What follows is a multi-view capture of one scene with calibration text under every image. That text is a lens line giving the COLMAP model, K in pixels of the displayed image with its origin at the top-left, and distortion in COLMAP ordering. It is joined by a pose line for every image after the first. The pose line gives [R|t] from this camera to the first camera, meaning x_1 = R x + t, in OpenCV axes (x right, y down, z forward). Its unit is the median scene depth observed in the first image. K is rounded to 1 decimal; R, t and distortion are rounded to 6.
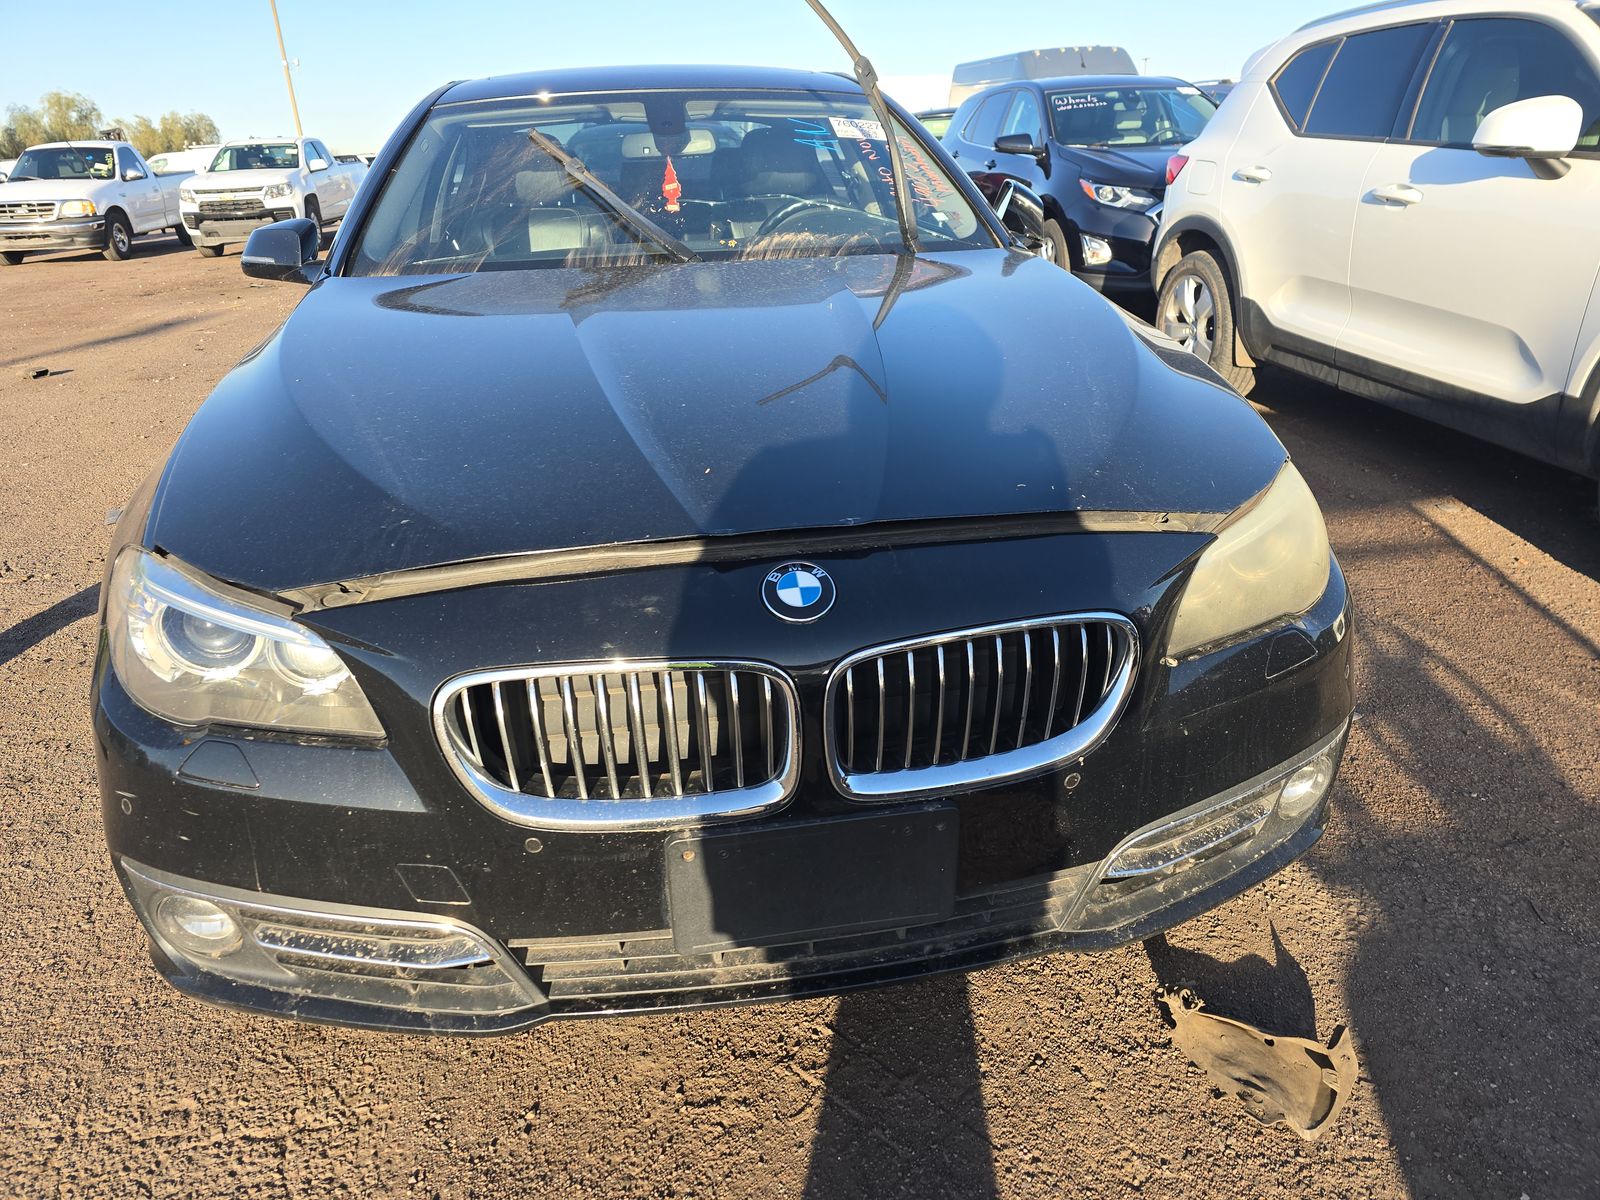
lens RADIAL K [[1054.1, 0, 799.0], [0, 1054.1, 597.7], [0, 0, 1]] dist [0.029856, -0.016548]
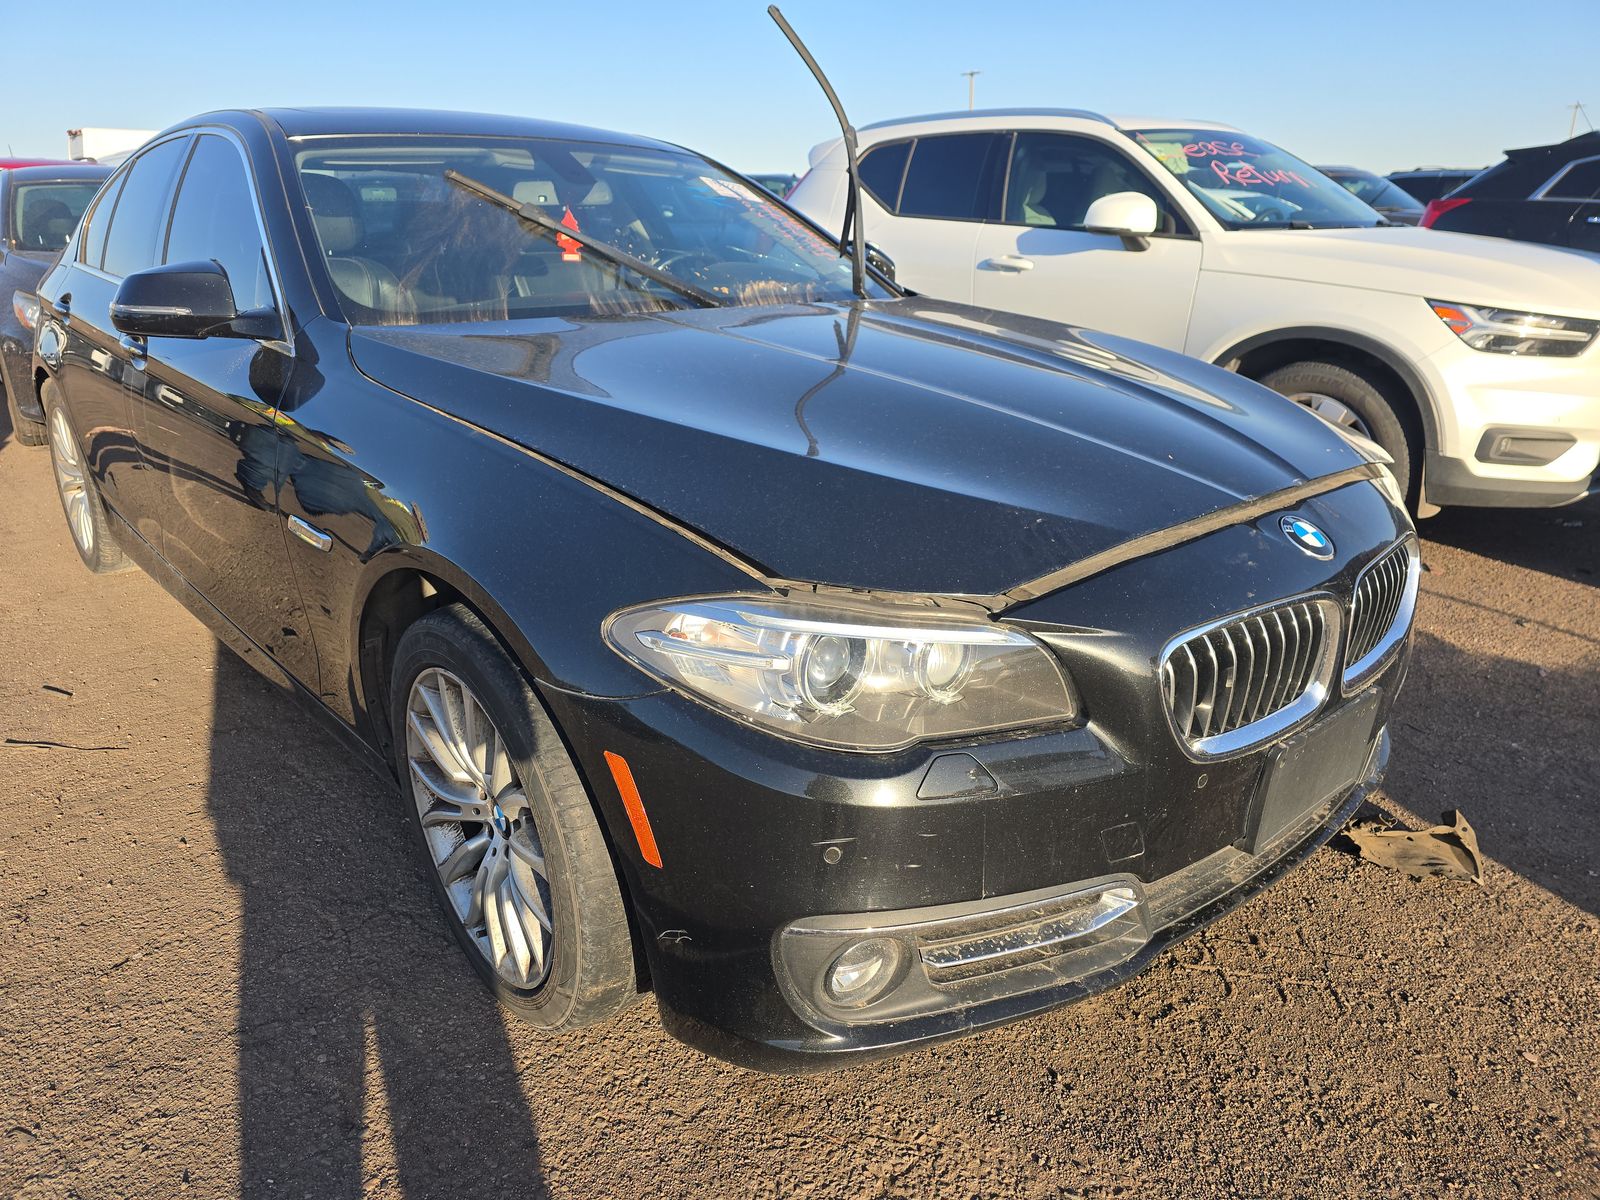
lens RADIAL K [[1054.1, 0, 802.2], [0, 1054.1, 600.8], [0, 0, 1]] dist [0.029856, -0.016548]
pose [[0.851248, -0.144631, 0.504440, -0.594940], [0.173783, 0.984723, -0.010926, -0.011020], [-0.495153, 0.096964, 0.863378, 0.101872]]
